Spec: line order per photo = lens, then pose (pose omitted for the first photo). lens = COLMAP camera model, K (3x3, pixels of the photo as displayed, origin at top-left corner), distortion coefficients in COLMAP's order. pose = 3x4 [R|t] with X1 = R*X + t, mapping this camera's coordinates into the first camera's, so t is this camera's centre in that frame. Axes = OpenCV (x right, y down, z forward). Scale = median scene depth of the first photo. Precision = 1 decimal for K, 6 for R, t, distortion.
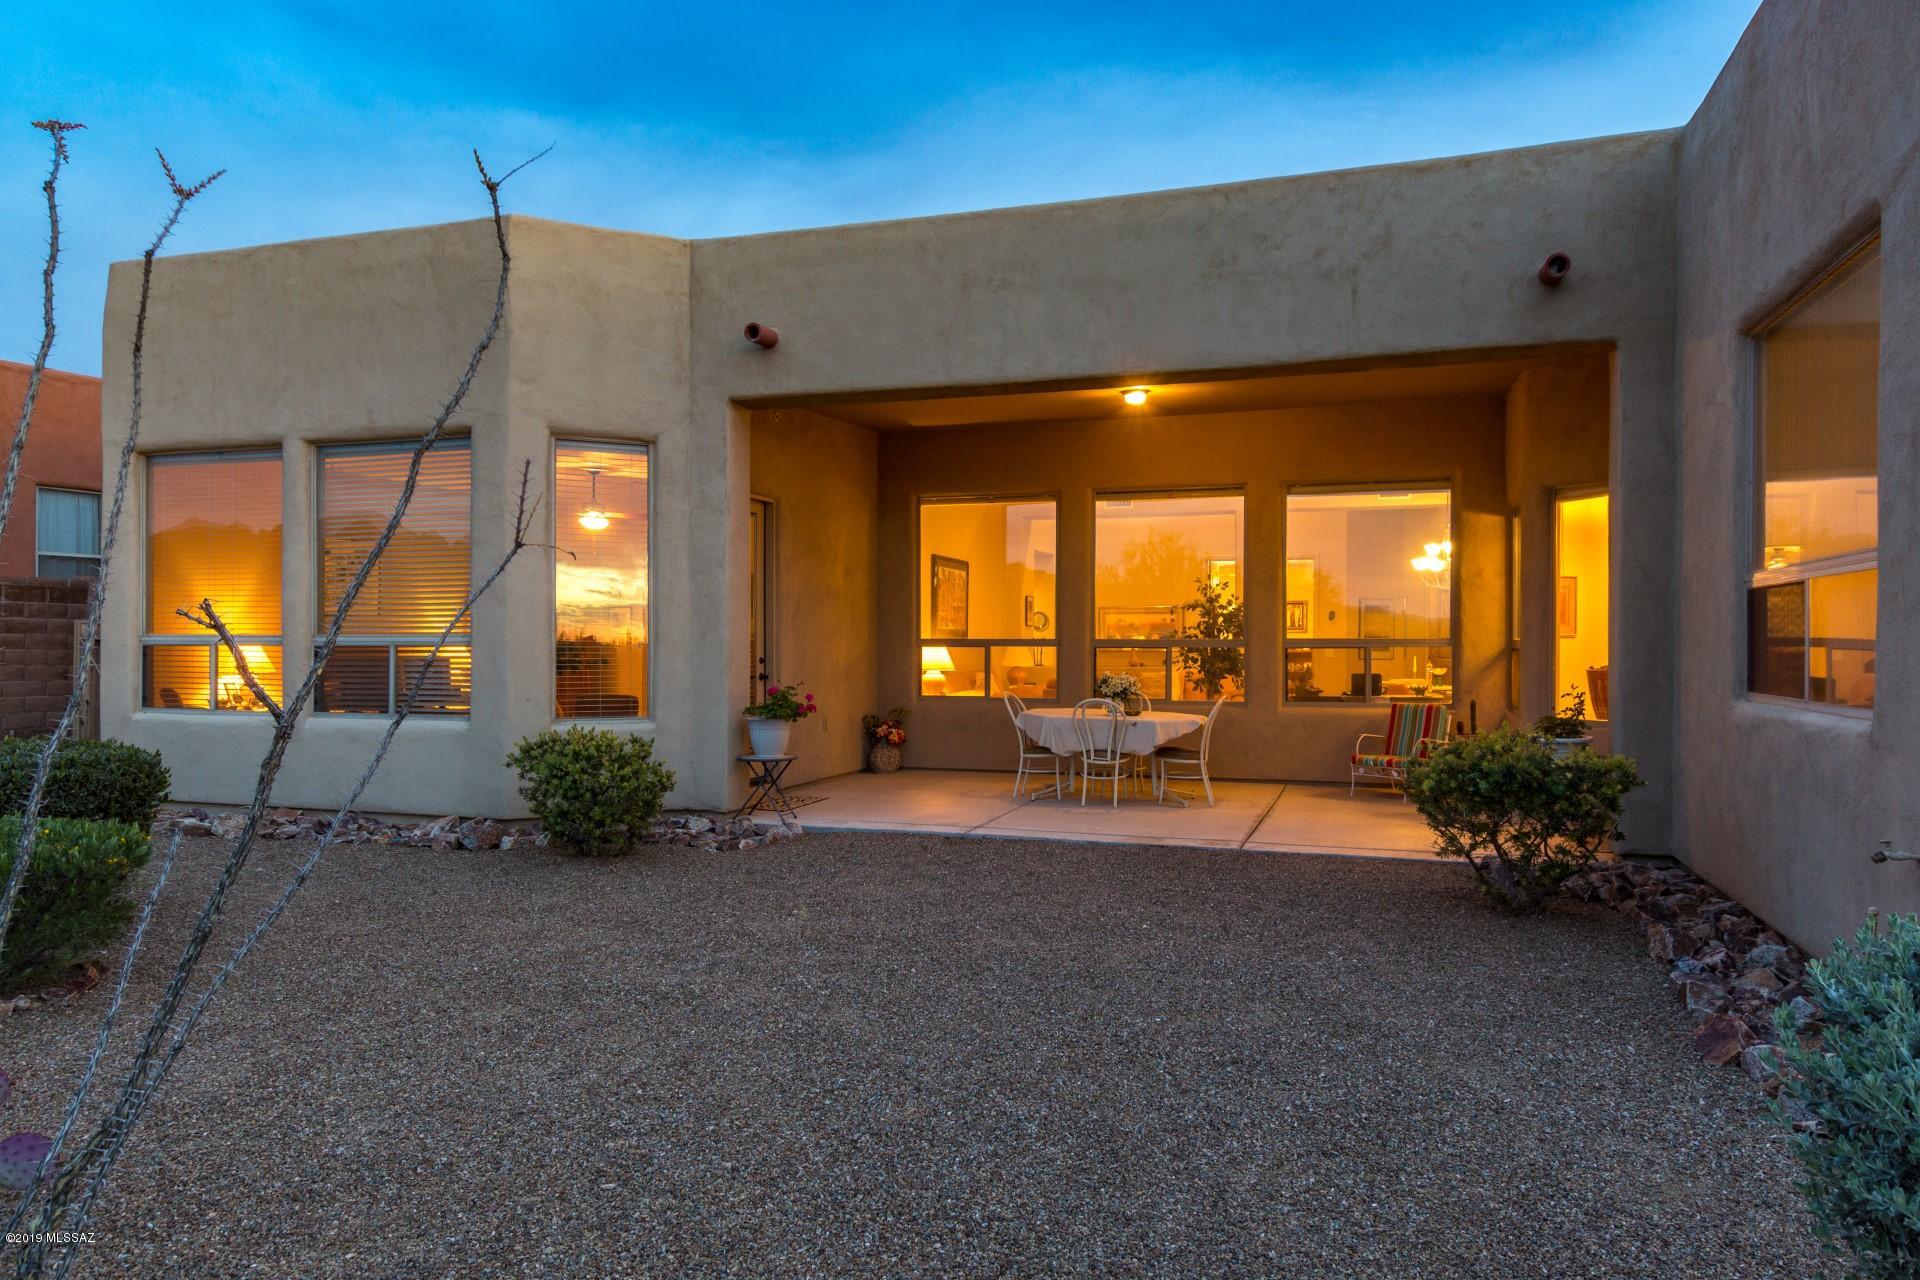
lens RADIAL K [[1233.9, 0, 961.4], [0, 1233.9, 648.5], [0, 0, 1]] dist [0.004255, -0.000145]
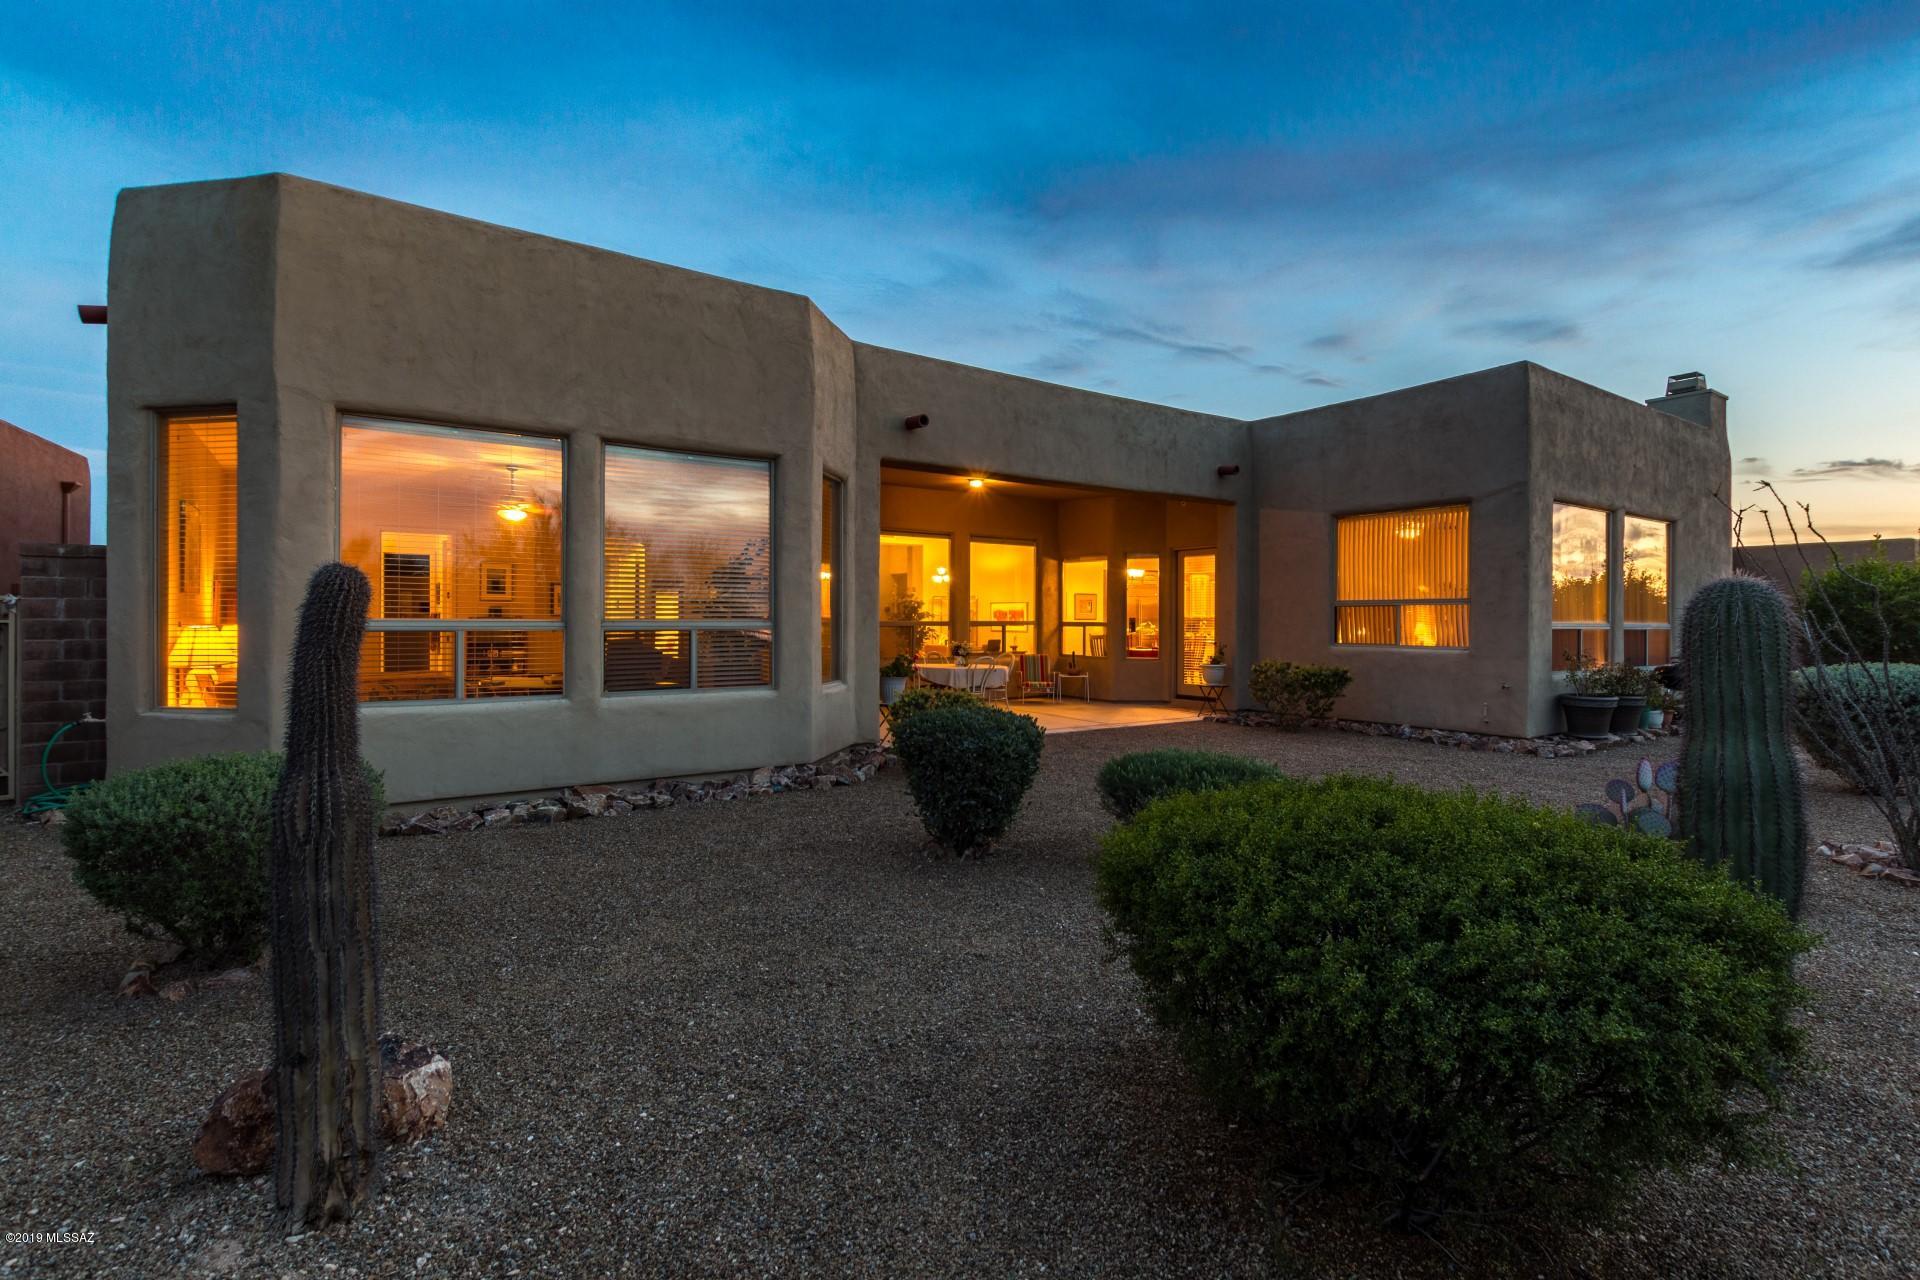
lens RADIAL K [[881.9, 0, 963.7], [0, 881.9, 624.7], [0, 0, 1]] dist [0.001884, 0.000263]
pose [[0.608041, -0.001956, 0.793903, -0.948002], [-0.001217, 0.999993, 0.003396, -0.009465], [-0.793904, -0.003031, 0.608035, 0.288927]]
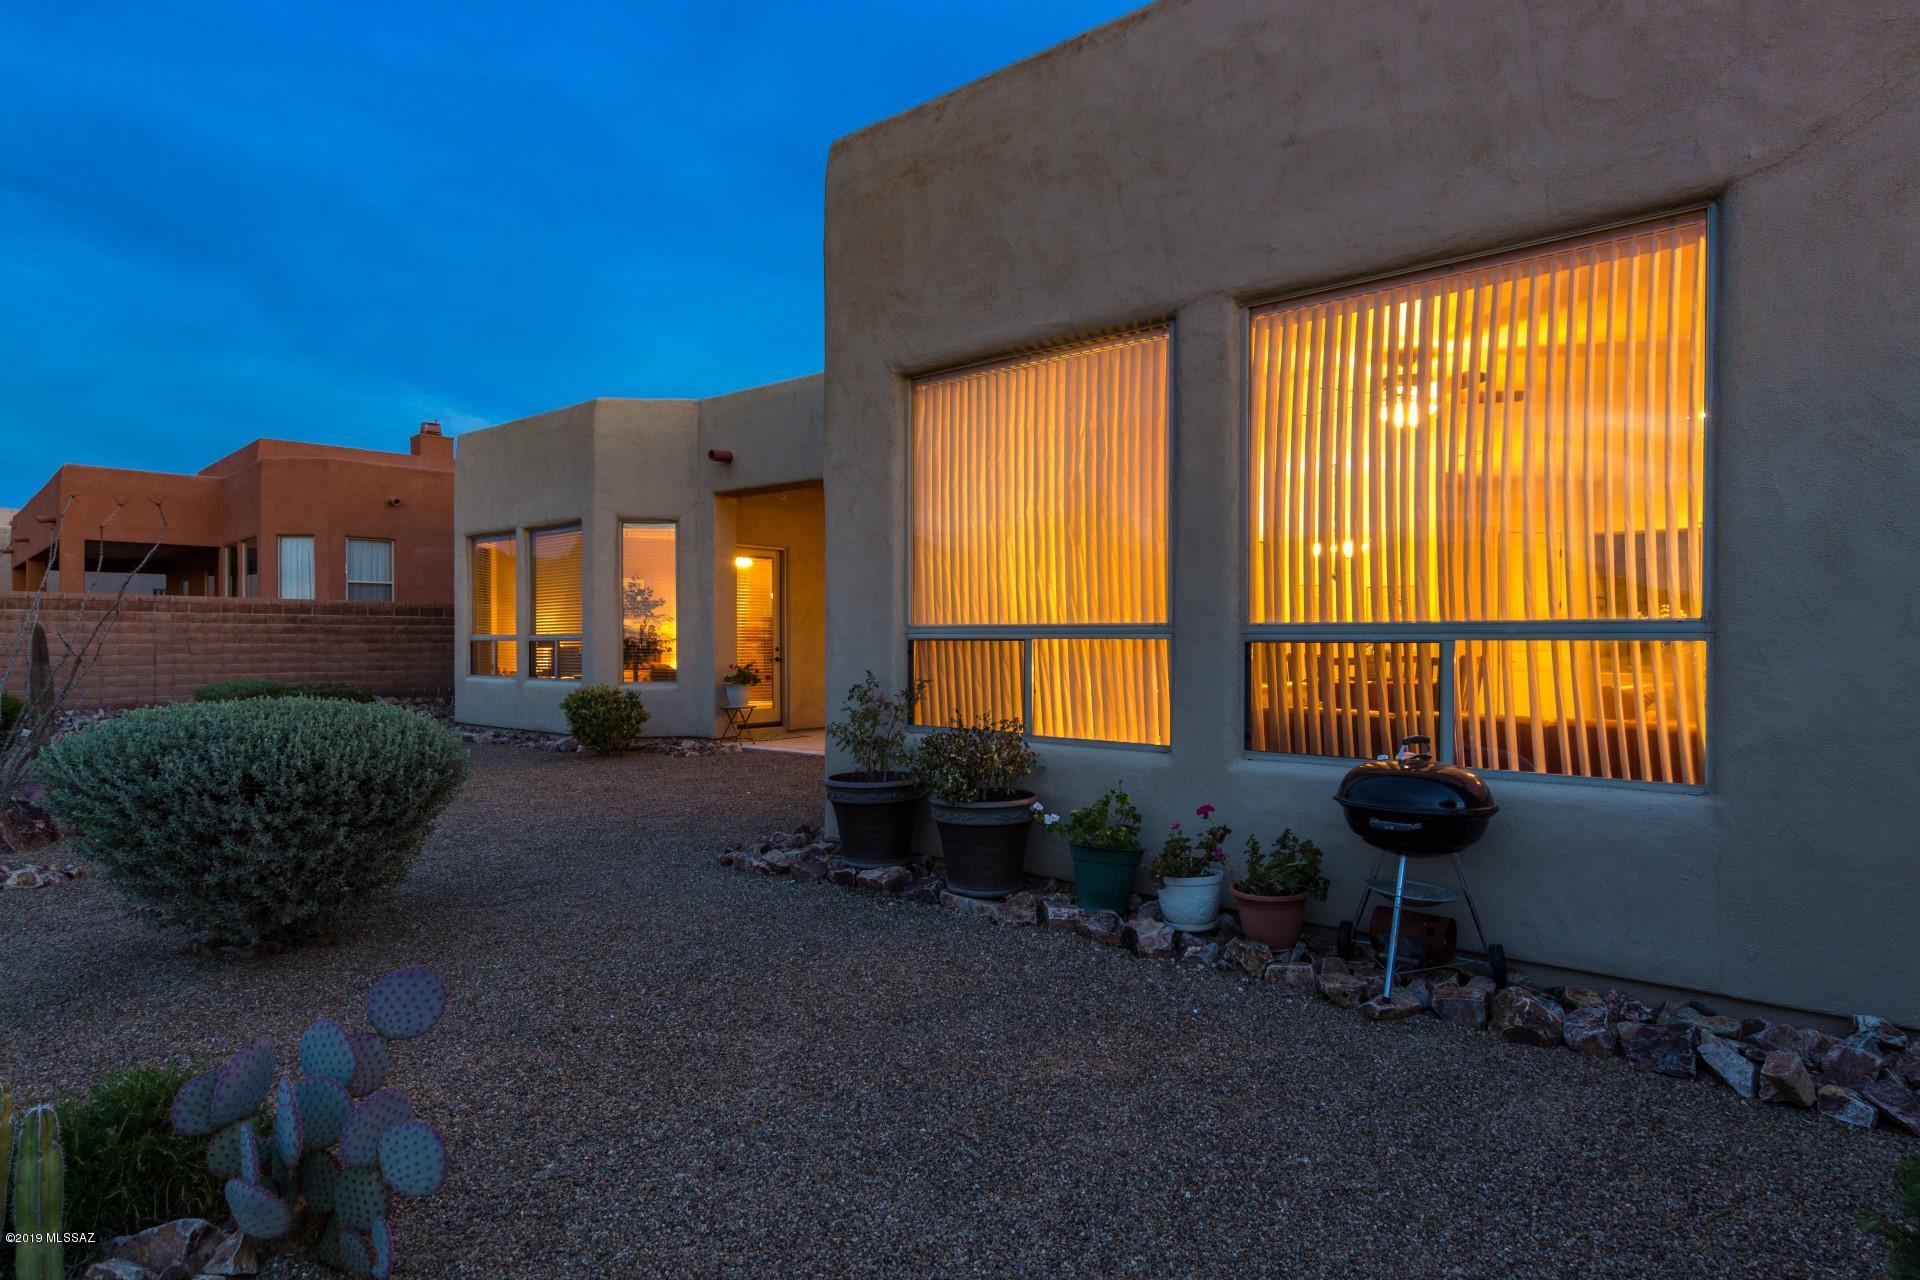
lens RADIAL K [[1037.3, 0, 962.5], [0, 1037.3, 642.7], [0, 0, 1]] dist [-0.001725, -0.000068]
pose [[0.931925, -0.001828, -0.362647, 0.633765], [0.000928, 0.999996, -0.002655, 0.005387], [0.362650, 0.002137, 0.931923, -0.191771]]
